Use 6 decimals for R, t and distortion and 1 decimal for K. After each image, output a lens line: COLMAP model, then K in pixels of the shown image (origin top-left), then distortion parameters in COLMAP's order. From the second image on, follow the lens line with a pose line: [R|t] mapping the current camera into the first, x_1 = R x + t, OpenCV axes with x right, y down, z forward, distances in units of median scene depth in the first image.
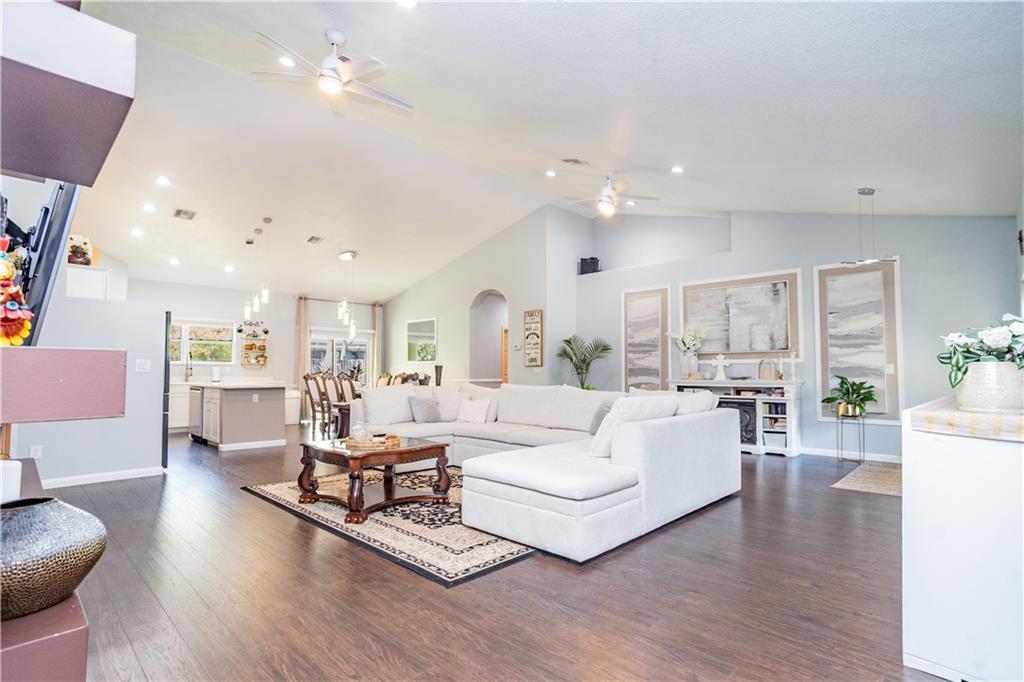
lens RADIAL K [[496.4, 0, 500.7], [0, 496.4, 344.7], [0, 0, 1]] dist [-0.036187, 0.002292]
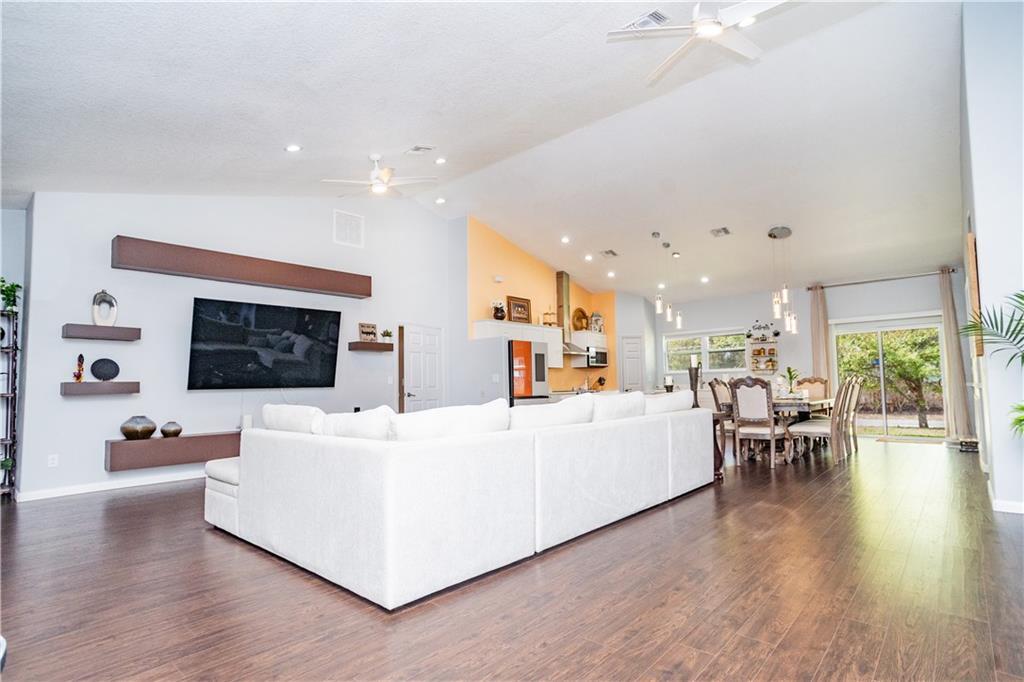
lens RADIAL K [[496.4, 0, 508.2], [0, 496.4, 346.7], [0, 0, 1]] dist [-0.036187, 0.002292]
pose [[0.033827, -0.080494, -0.996181, 0.543771], [0.066374, 0.994732, -0.078123, 0.047081], [0.997221, -0.063478, 0.038992, 0.606219]]
